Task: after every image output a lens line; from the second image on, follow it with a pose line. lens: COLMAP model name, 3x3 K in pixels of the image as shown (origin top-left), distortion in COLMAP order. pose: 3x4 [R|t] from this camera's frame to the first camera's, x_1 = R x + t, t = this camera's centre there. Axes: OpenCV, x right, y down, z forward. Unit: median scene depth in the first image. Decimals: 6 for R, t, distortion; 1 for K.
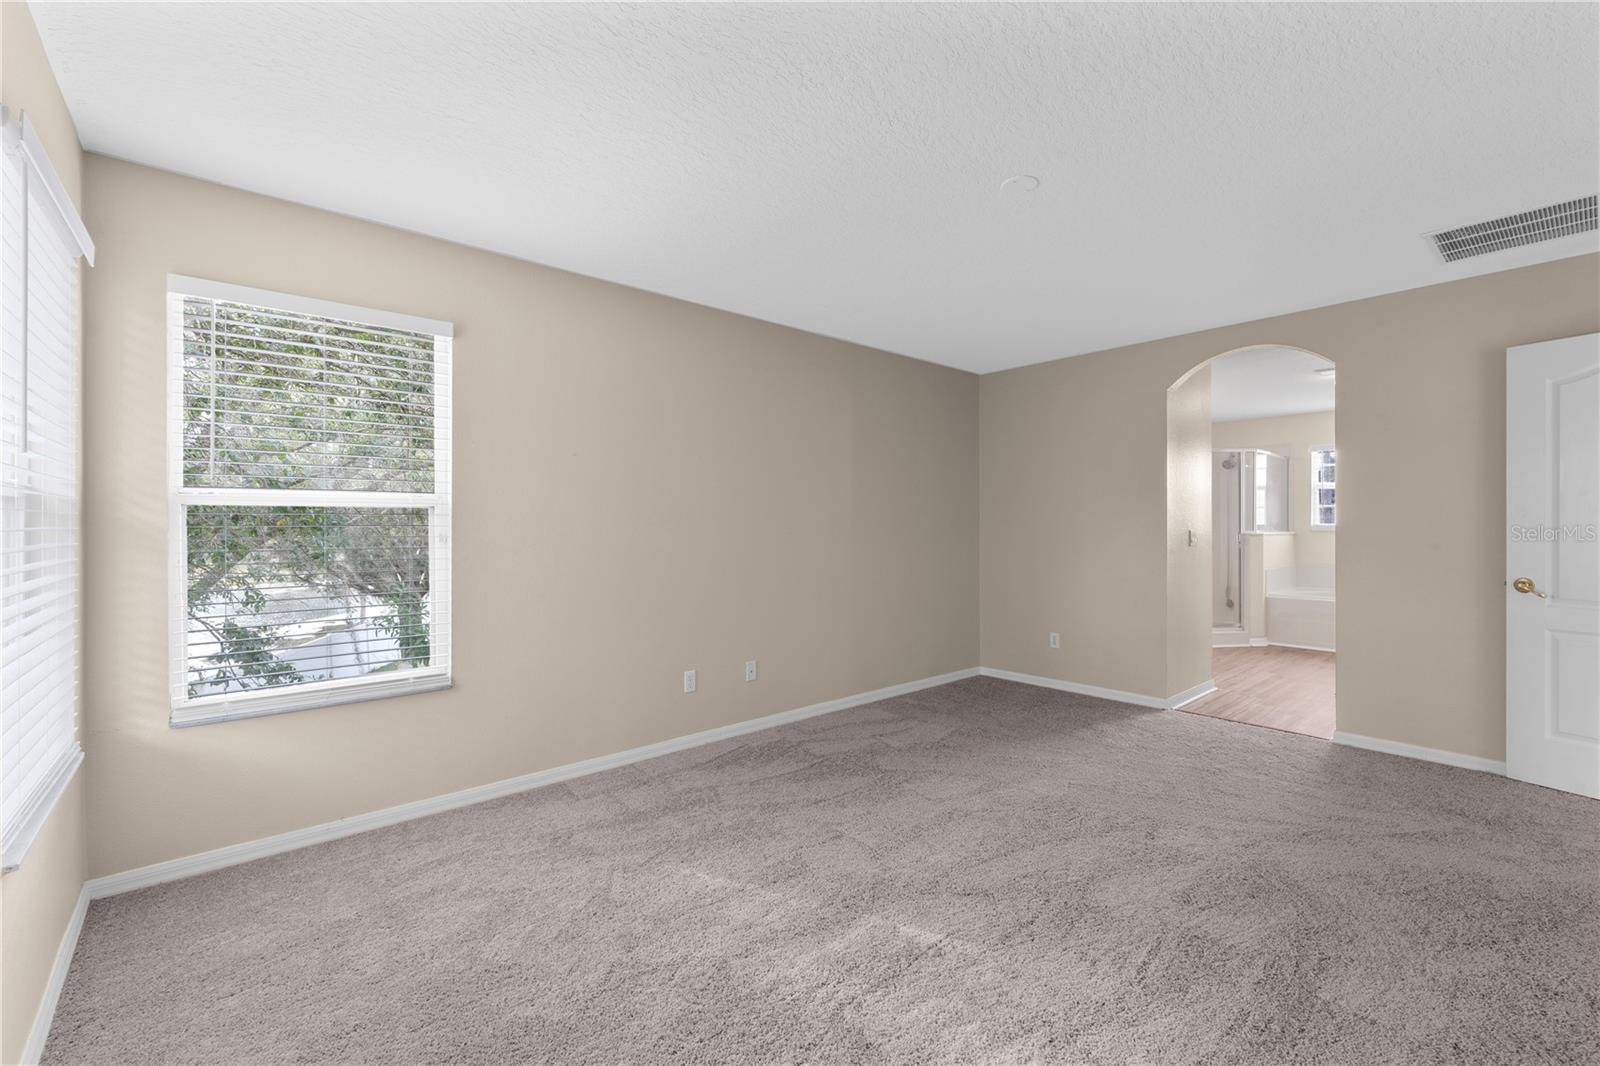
lens RADIAL K [[673.3, 0, 787.9], [0, 673.3, 522.0], [0, 0, 1]] dist [-0.002997, -0.000334]
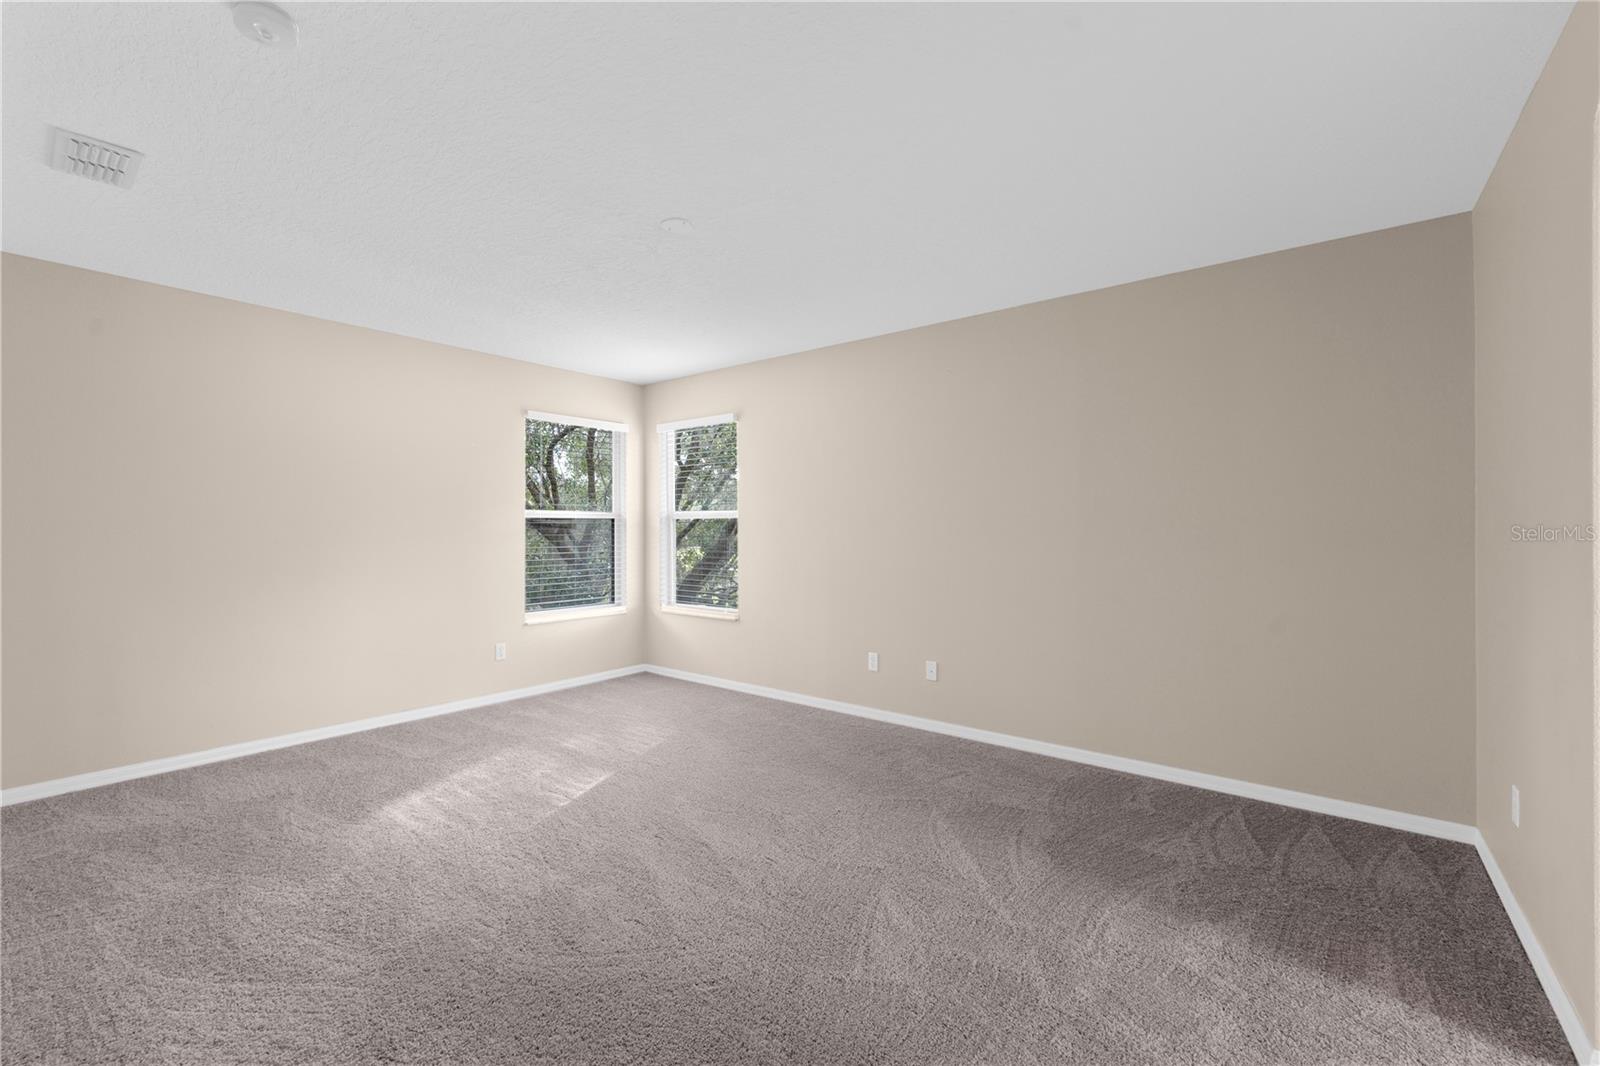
lens RADIAL K [[673.3, 0, 787.9], [0, 673.3, 522.0], [0, 0, 1]] dist [-0.002997, -0.000334]
pose [[0.170780, -0.011360, -0.985244, 0.924769], [-0.001555, 0.999929, -0.011799, 0.010099], [0.985308, 0.003547, 0.170750, 0.624326]]
